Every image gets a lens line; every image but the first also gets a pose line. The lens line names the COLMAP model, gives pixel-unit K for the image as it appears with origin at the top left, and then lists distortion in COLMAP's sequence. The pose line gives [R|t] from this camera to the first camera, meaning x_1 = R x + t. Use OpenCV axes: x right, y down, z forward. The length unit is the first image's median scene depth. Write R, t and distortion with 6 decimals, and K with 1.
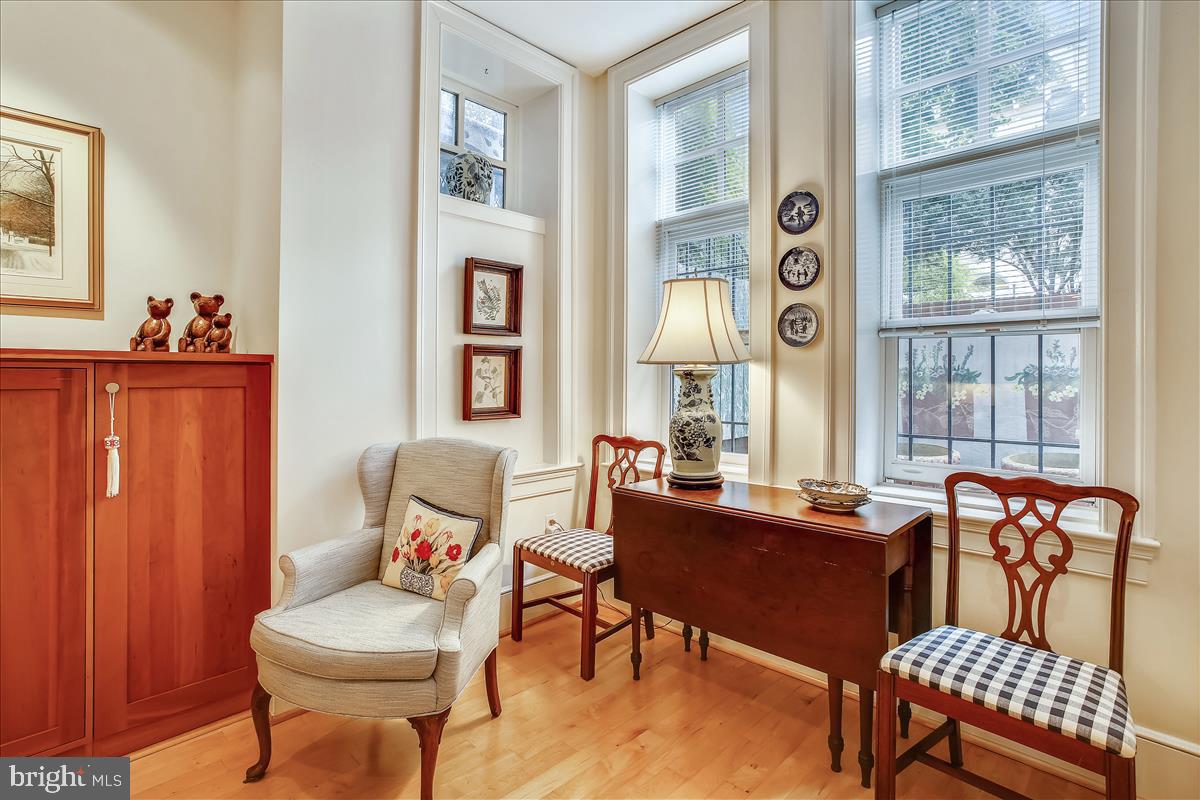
lens RADIAL K [[587.4, 0, 602.0], [0, 587.4, 392.4], [0, 0, 1]] dist [-0.054250, 0.030370]
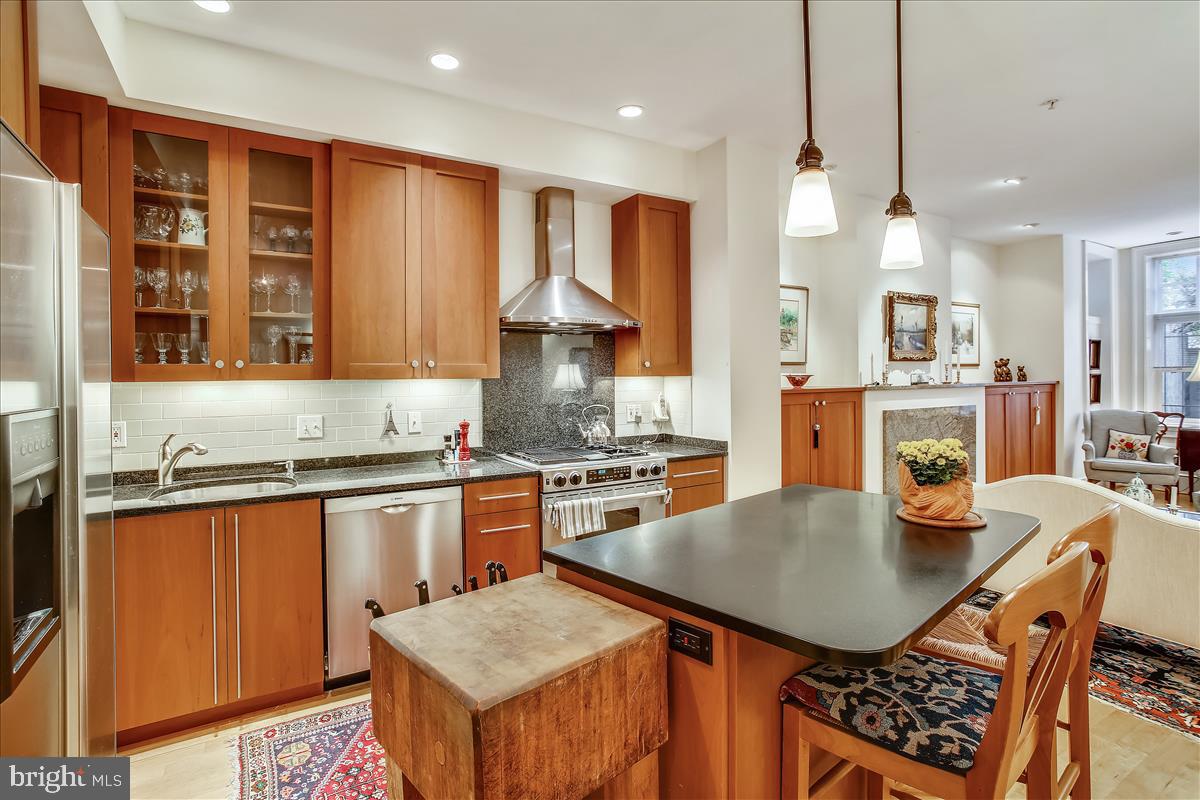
lens RADIAL K [[587.4, 0, 602.0], [0, 587.4, 392.4], [0, 0, 1]] dist [-0.054250, 0.030370]
pose [[0.964943, -0.002222, -0.262451, -1.816846], [0.003811, 0.999977, 0.005545, -0.027625], [0.262433, -0.006351, 0.964929, -2.185901]]
